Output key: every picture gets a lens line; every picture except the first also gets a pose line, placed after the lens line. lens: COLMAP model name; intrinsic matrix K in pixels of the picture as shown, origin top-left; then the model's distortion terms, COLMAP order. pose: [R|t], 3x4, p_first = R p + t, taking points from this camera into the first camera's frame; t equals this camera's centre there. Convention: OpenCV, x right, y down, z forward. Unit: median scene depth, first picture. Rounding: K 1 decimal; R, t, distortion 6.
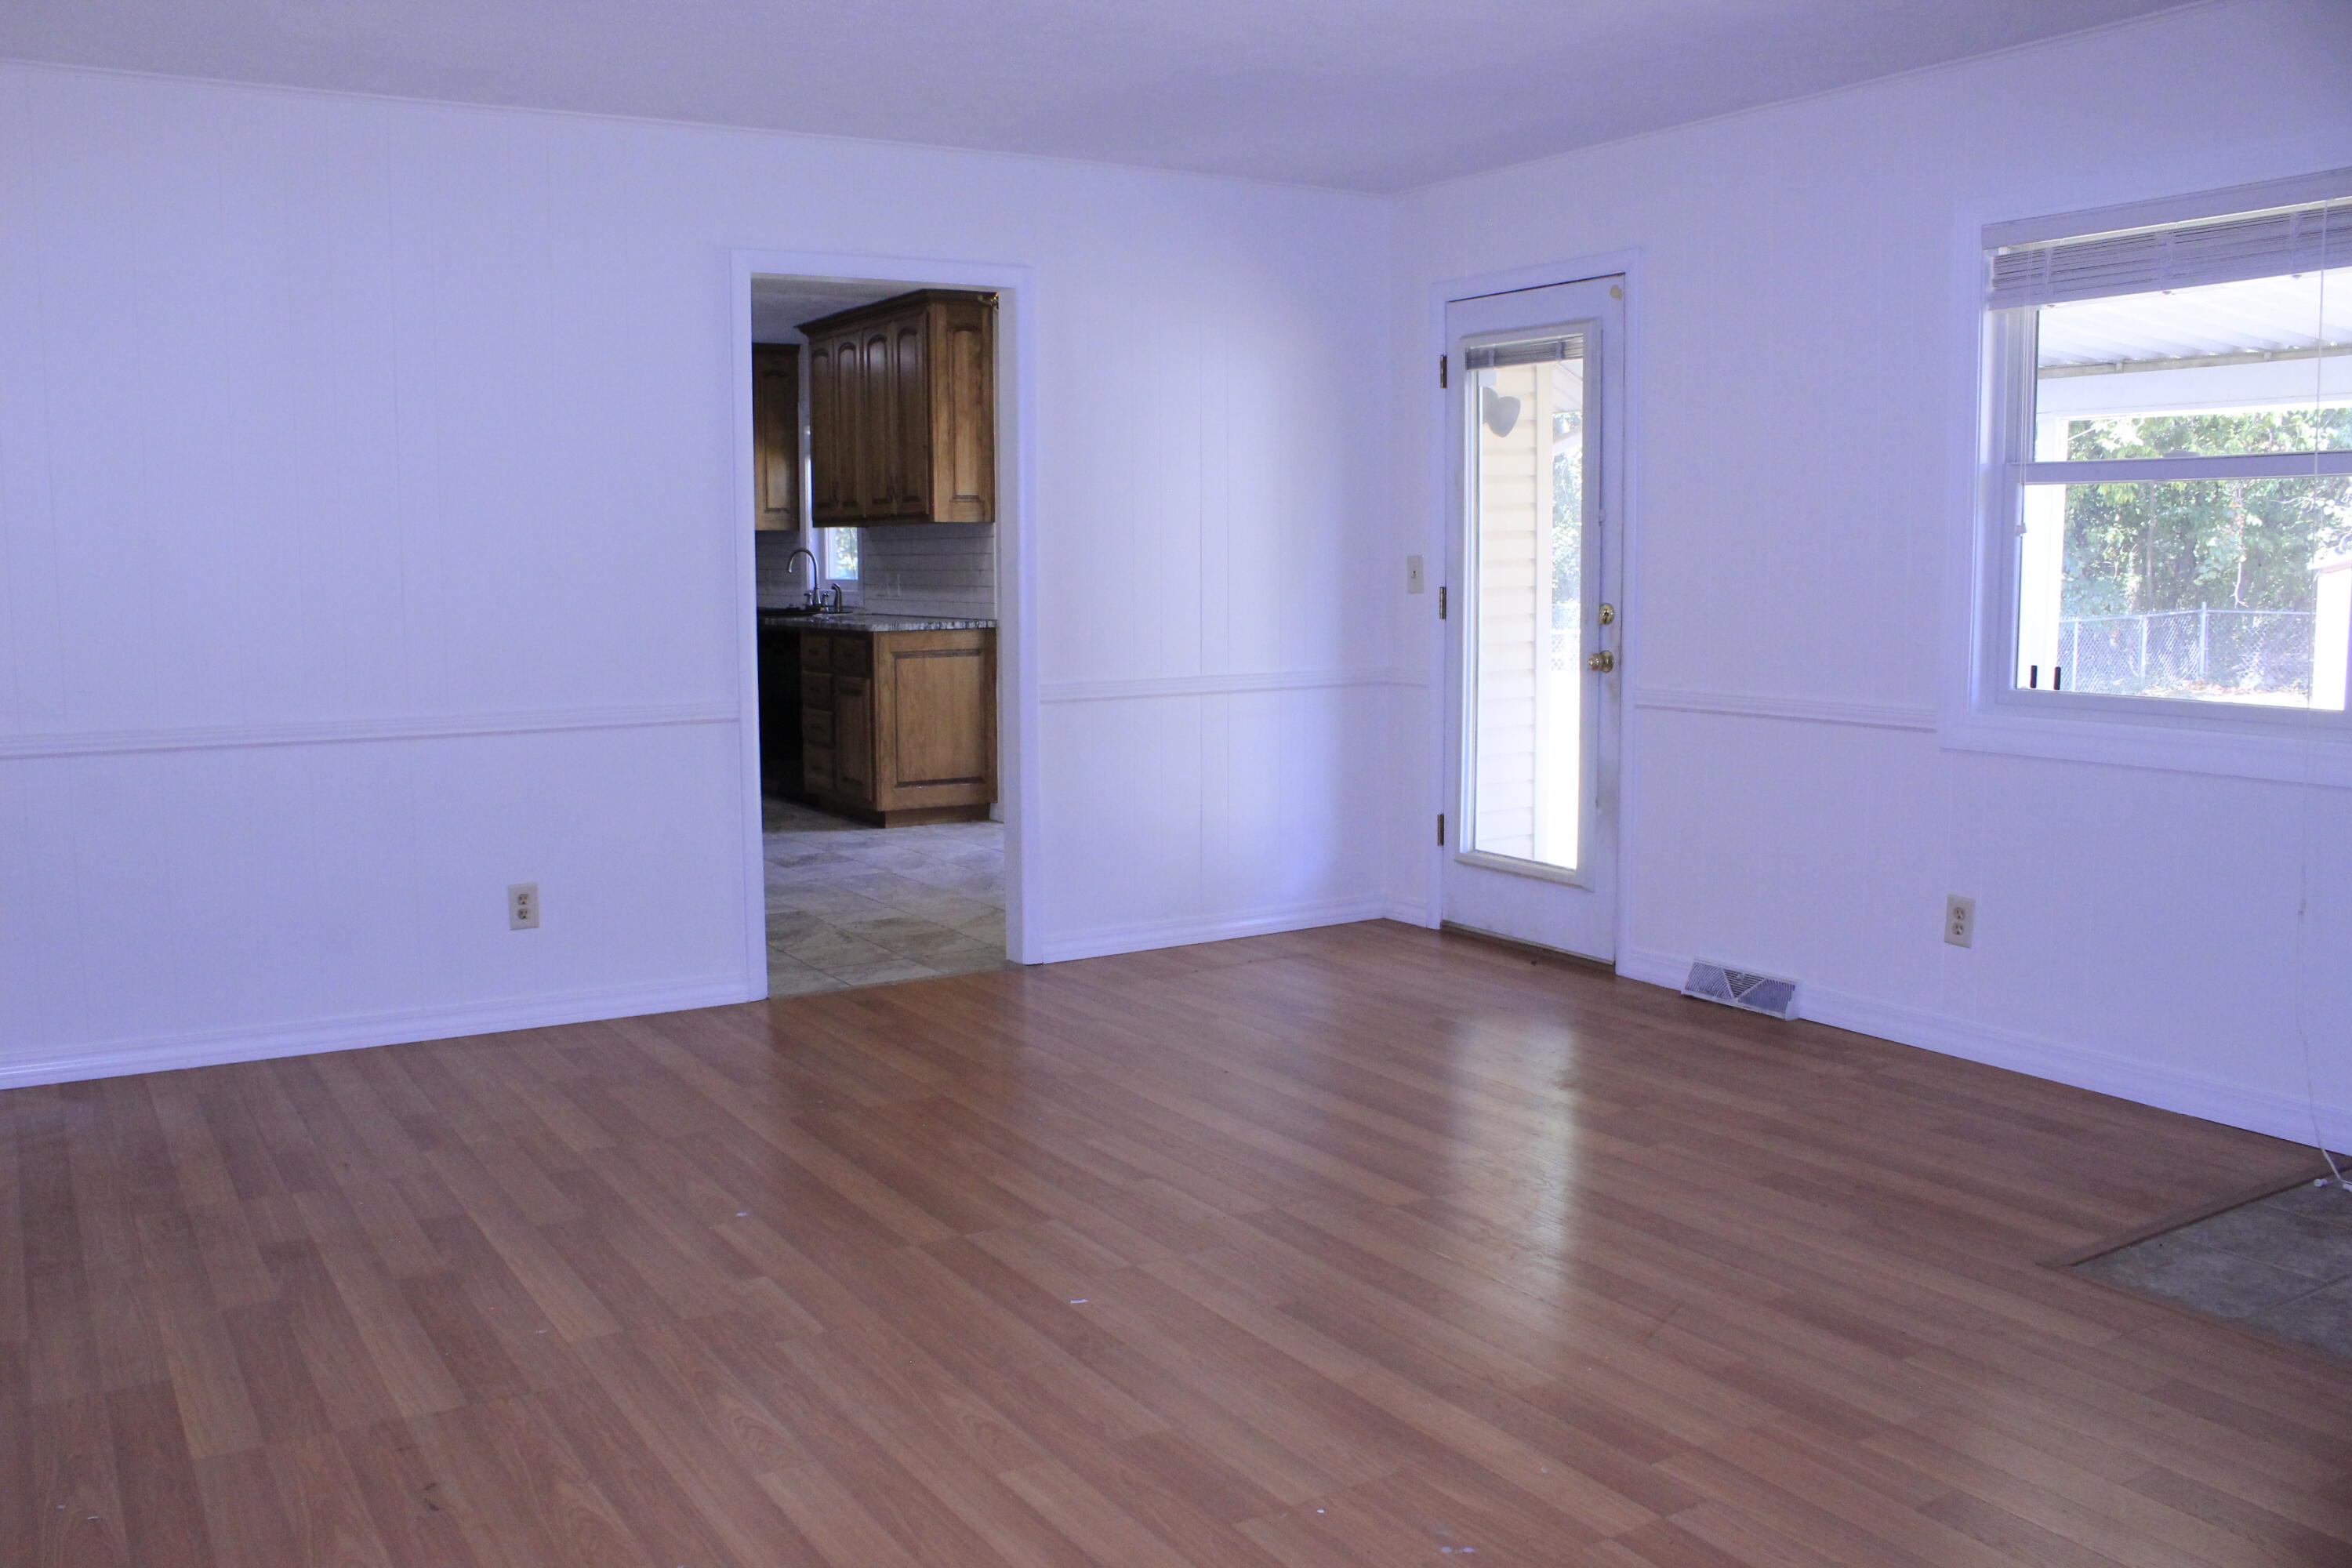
lens RADIAL K [[1946.8, 0, 1142.5], [0, 1946.8, 791.6], [0, 0, 1]] dist [-0.162094, 0.136873]
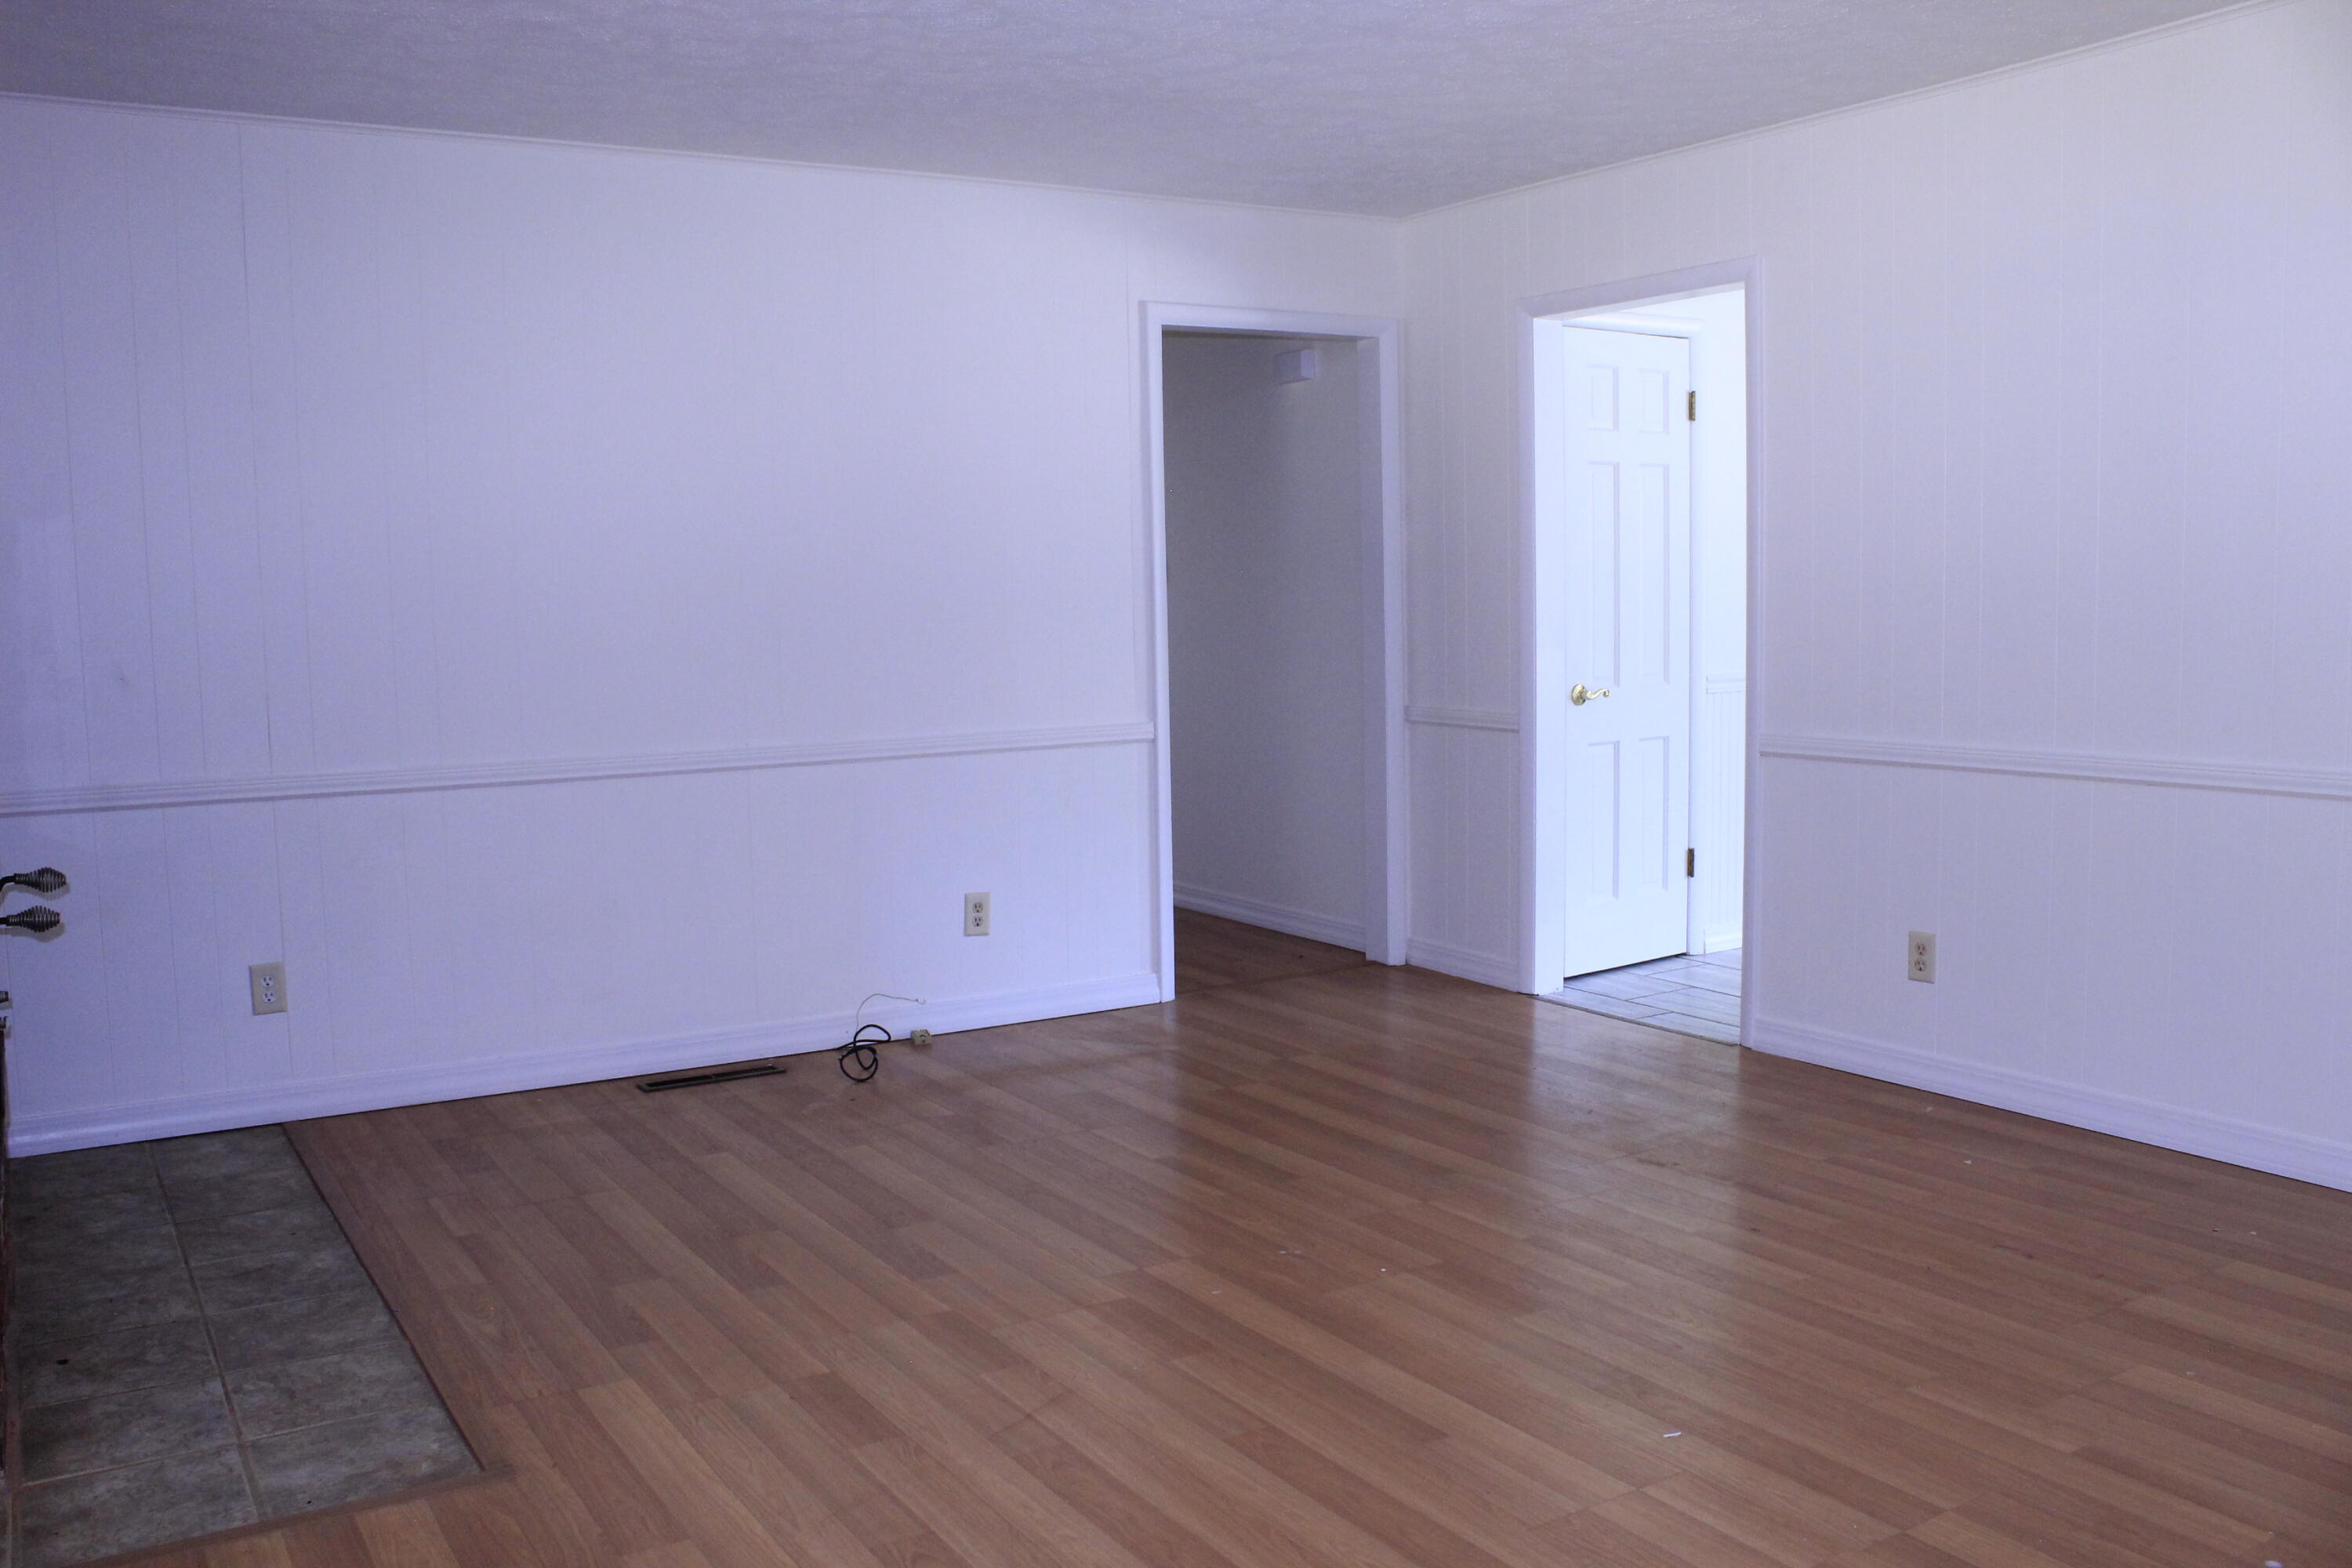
lens RADIAL K [[1946.8, 0, 1142.5], [0, 1946.8, 791.6], [0, 0, 1]] dist [-0.162094, 0.136873]
pose [[-0.999718, 0.023526, 0.003110, 0.207291], [0.023600, 0.971909, 0.234169, -0.238833], [0.002486, 0.234177, -0.972191, 1.844466]]
